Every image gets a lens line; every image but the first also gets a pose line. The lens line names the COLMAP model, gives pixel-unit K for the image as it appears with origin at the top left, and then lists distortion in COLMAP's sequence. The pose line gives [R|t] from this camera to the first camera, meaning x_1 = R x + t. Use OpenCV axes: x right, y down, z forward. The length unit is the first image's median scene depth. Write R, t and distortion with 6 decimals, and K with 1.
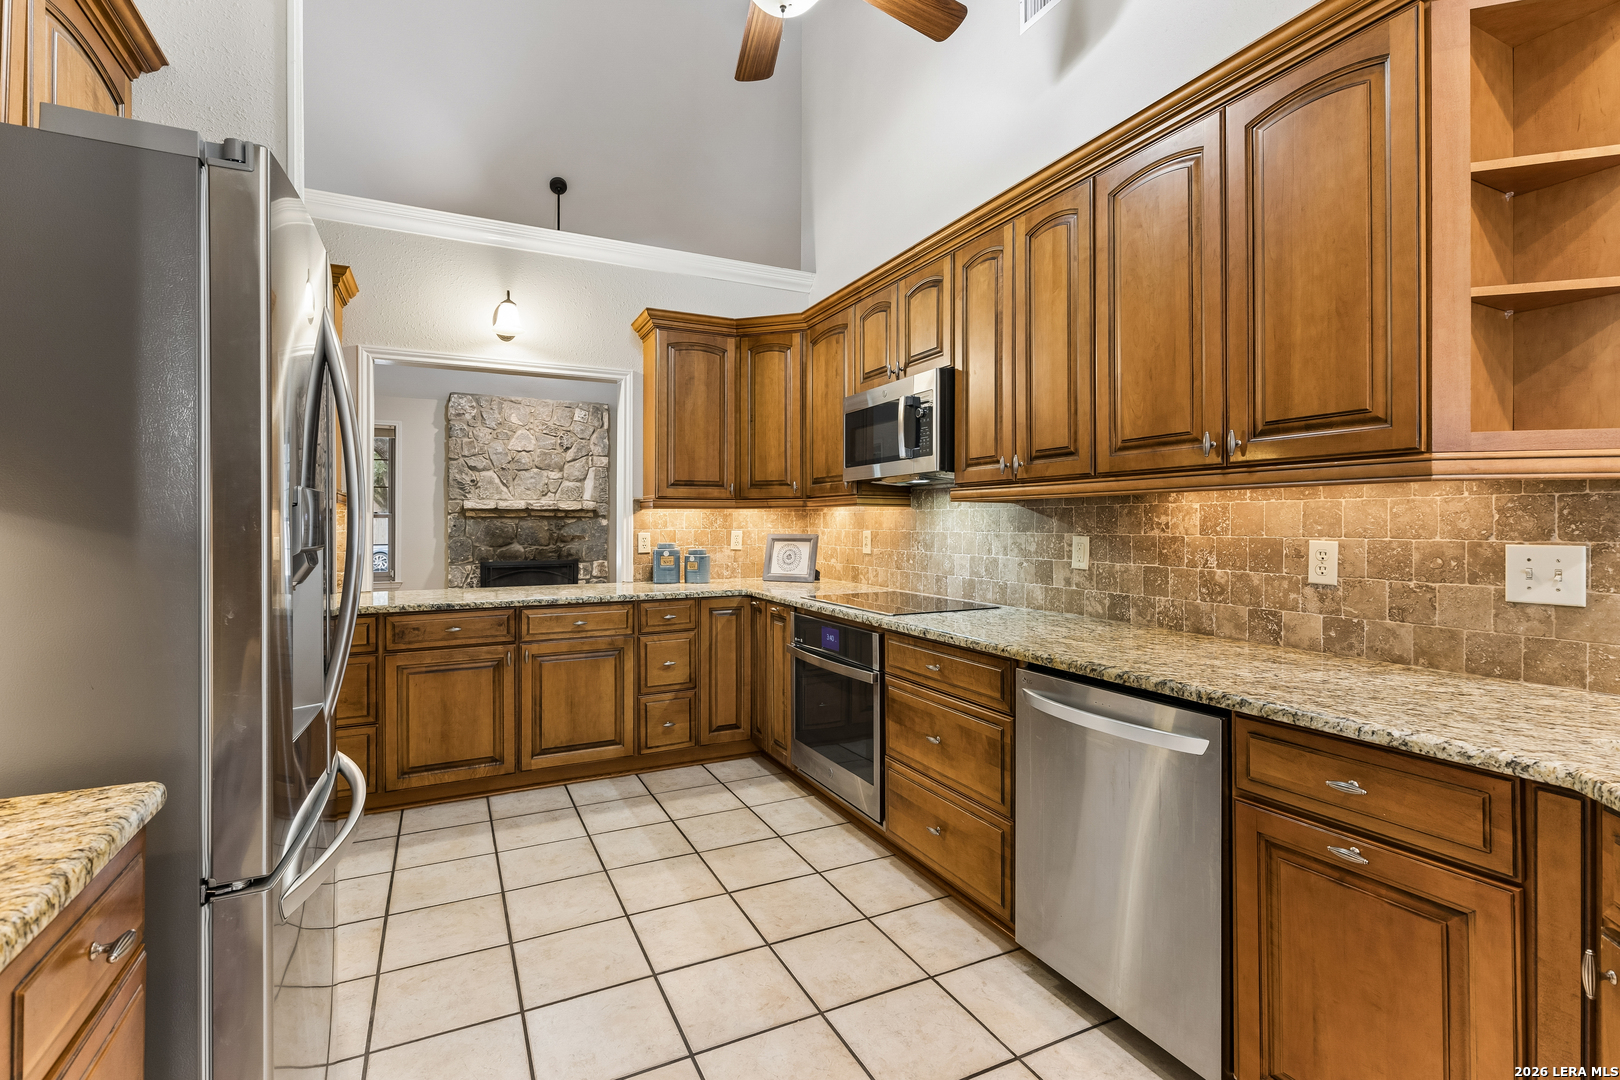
lens RADIAL K [[737.3, 0, 804.4], [0, 737.3, 516.8], [0, 0, 1]] dist [0.001174, -0.001056]
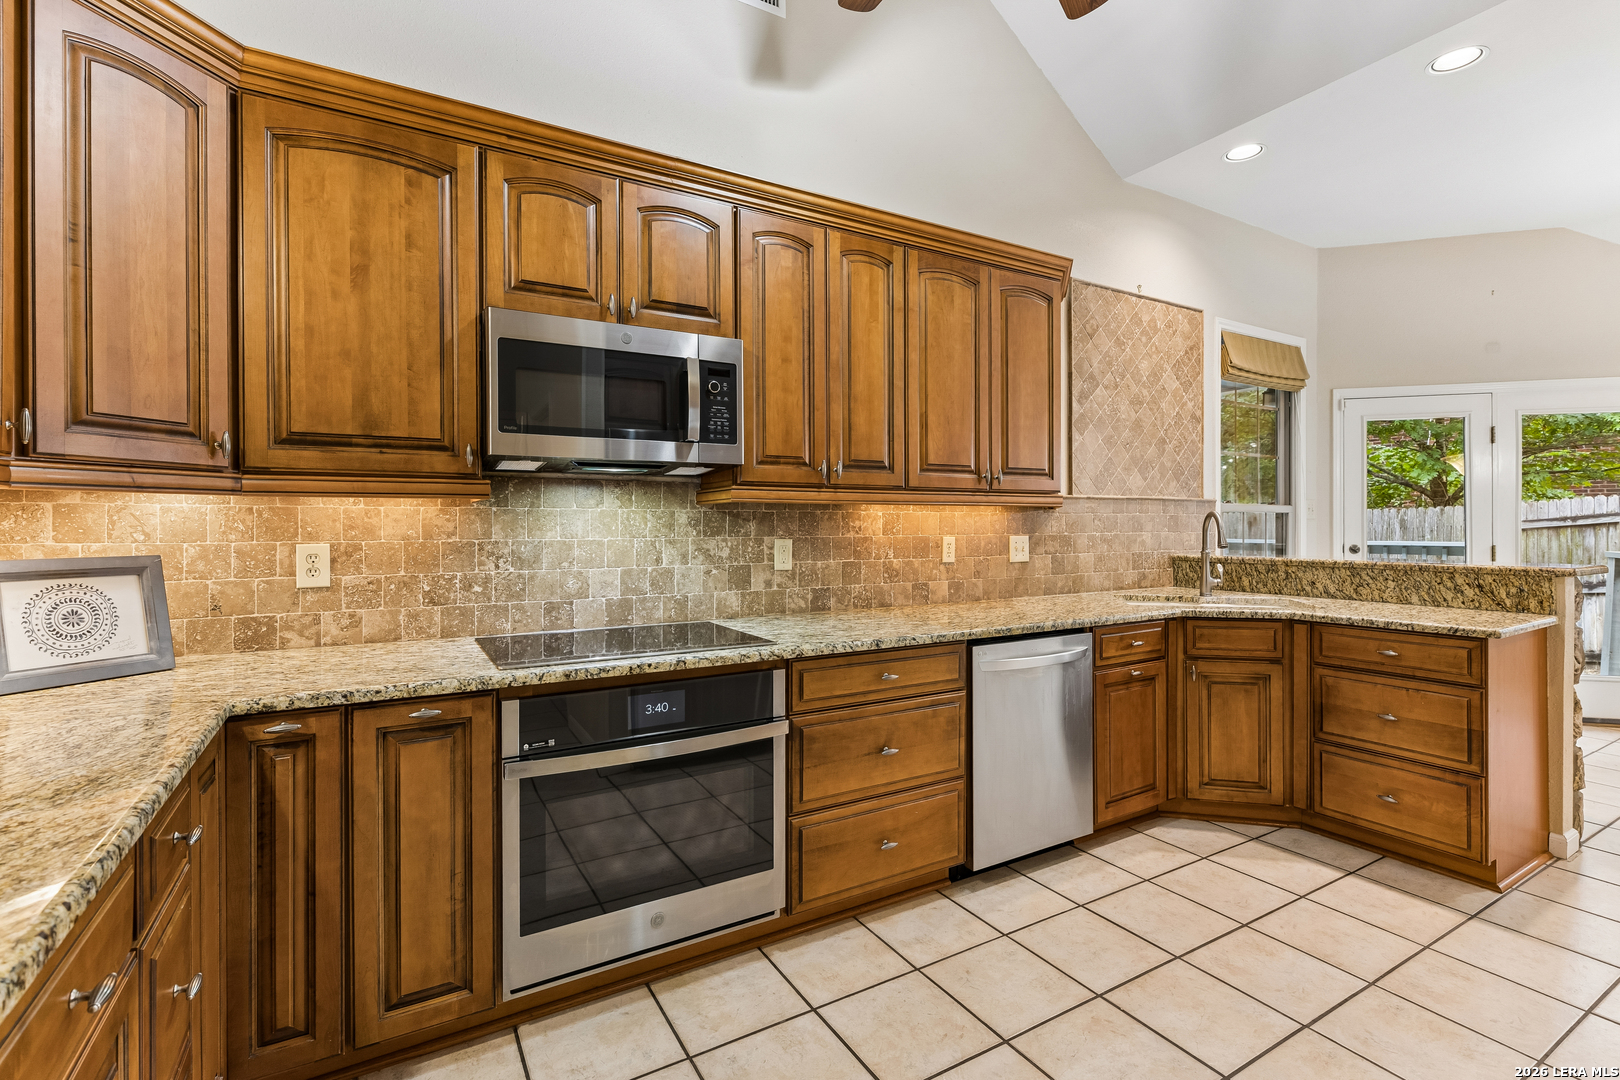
lens RADIAL K [[737.3, 0, 811.3], [0, 737.3, 523.8], [0, 0, 1]] dist [0.001174, -0.001056]
pose [[-0.073313, 0.000269, 0.997309, -0.465010], [-0.008021, 0.999967, -0.000859, 0.003116], [-0.997277, -0.008062, -0.073308, 0.698854]]
